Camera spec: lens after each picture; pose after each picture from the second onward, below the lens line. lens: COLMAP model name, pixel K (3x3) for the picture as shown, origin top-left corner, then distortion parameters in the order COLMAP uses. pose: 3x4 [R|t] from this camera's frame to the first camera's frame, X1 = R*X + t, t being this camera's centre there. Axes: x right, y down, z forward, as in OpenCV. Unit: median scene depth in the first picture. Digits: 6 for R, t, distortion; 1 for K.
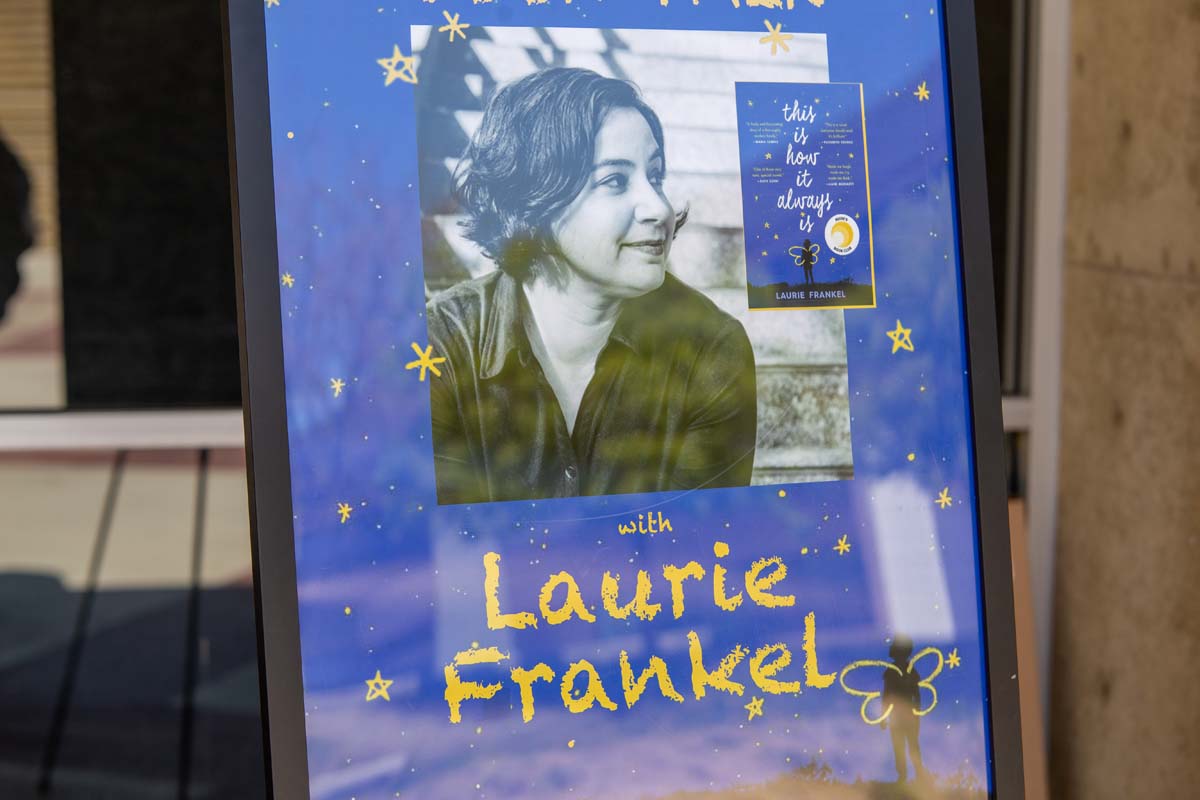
lens RADIAL K [[3133.2, 0, 603.0], [0, 3133.2, 398.1], [0, 0, 1]] dist [-0.268106, 0.000000]
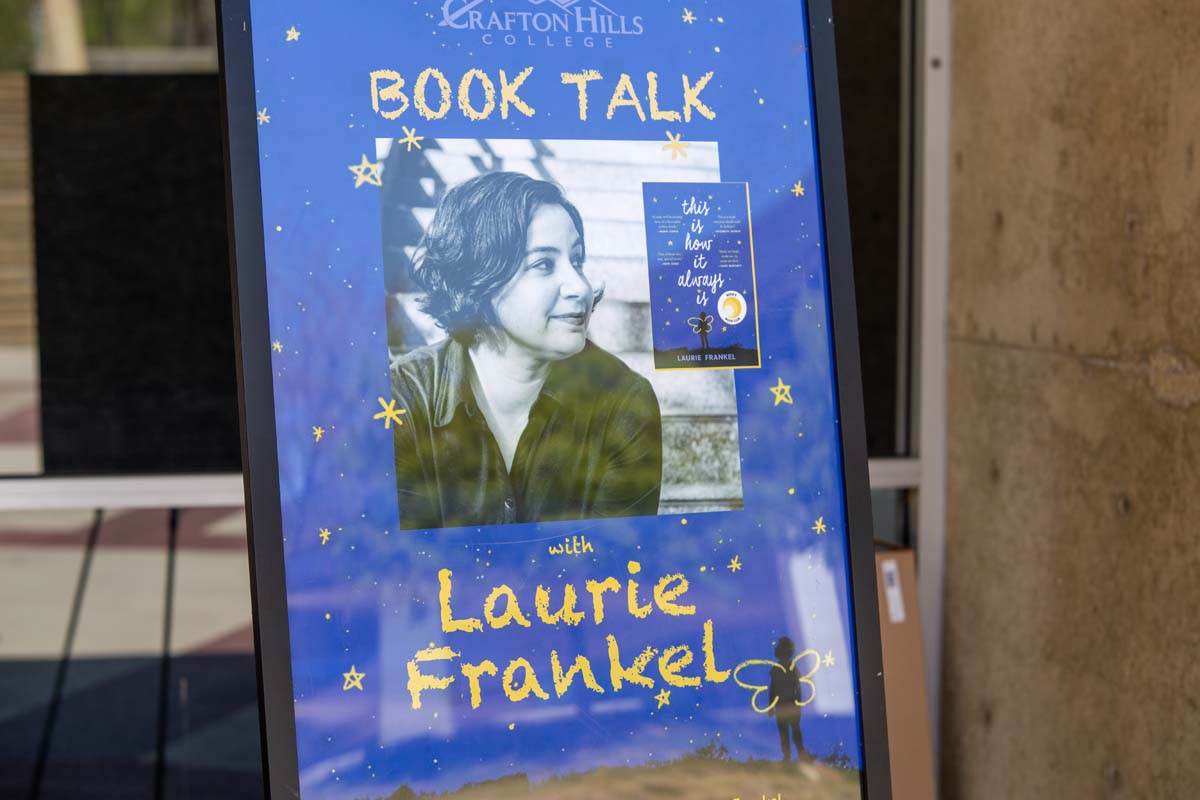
lens RADIAL K [[3133.2, 0, 597.4], [0, 3133.2, 401.7], [0, 0, 1]] dist [-0.268106, 0.000000]
pose [[0.999813, -0.008050, 0.017560, 0.002816], [0.008564, 0.999531, -0.029396, 0.019588], [-0.017315, 0.029541, 0.999414, -0.212369]]
